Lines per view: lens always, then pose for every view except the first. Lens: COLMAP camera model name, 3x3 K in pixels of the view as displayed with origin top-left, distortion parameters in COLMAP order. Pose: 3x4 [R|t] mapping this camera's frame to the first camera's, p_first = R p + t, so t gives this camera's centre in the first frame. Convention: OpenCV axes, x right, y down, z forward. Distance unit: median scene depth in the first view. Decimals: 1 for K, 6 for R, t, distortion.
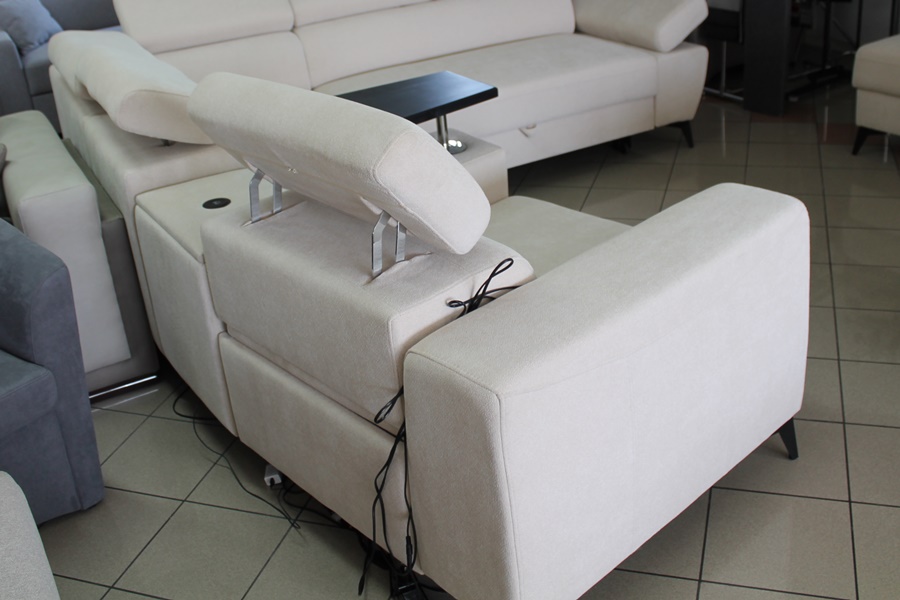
lens RADIAL K [[939.9, 0, 450.0], [0, 939.9, 300.0], [0, 0, 1]] dist [-0.245308, 0.427396]
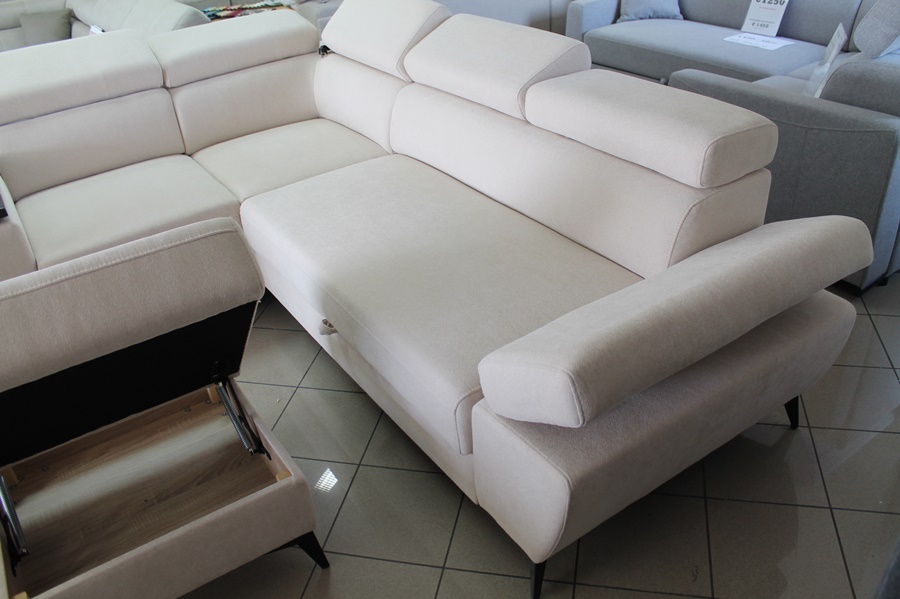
lens RADIAL K [[758.0, 0, 454.2], [0, 758.0, 297.1], [0, 0, 1]] dist [-0.167882, 0.144403]
pose [[0.121001, 0.590803, -0.797691, 0.515390], [-0.416683, 0.759599, 0.499384, -0.506536], [0.900963, 0.271958, 0.338090, 0.844589]]
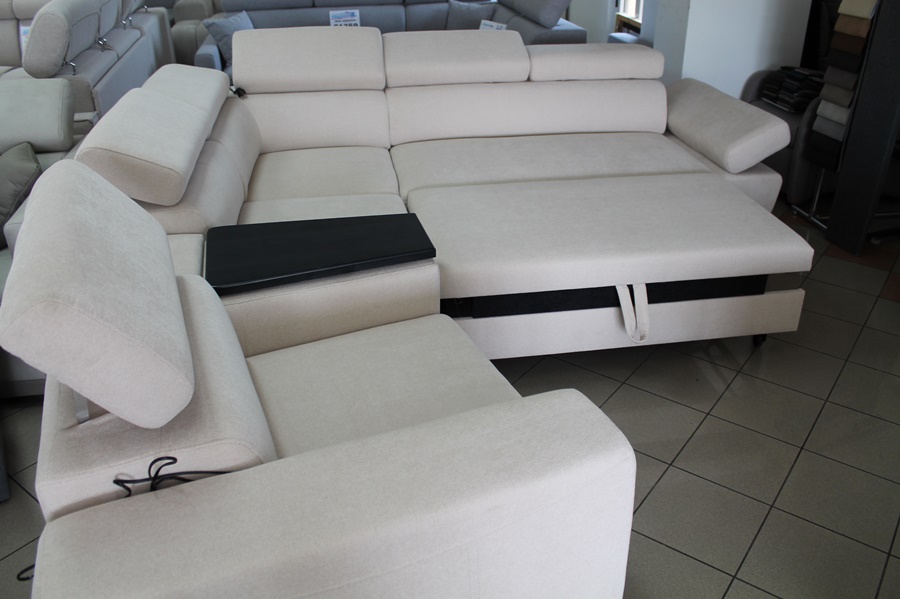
lens RADIAL K [[761.4, 0, 450.0], [0, 761.4, 299.5], [0, 0, 1]] dist [-0.149875, 0.132736]
pose [[0.941355, 0.230528, -0.246388, 0.179321], [-0.224623, 0.973046, 0.052212, -0.112954], [0.251783, 0.006194, 0.967764, 0.149400]]
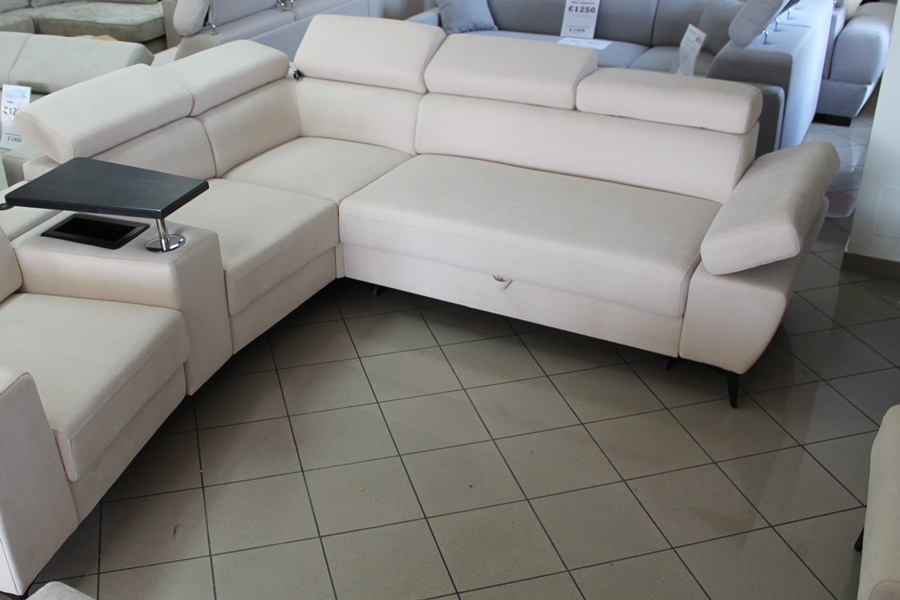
lens RADIAL K [[936.3, 0, 361.1], [0, 936.3, 300.8], [0, 0, 1]] dist [-0.172318, 0.151726]
pose [[0.509100, 0.464270, -0.724756, 0.647407], [-0.409200, 0.871353, 0.270738, -0.340306], [0.757214, 0.158738, 0.633585, 0.320085]]
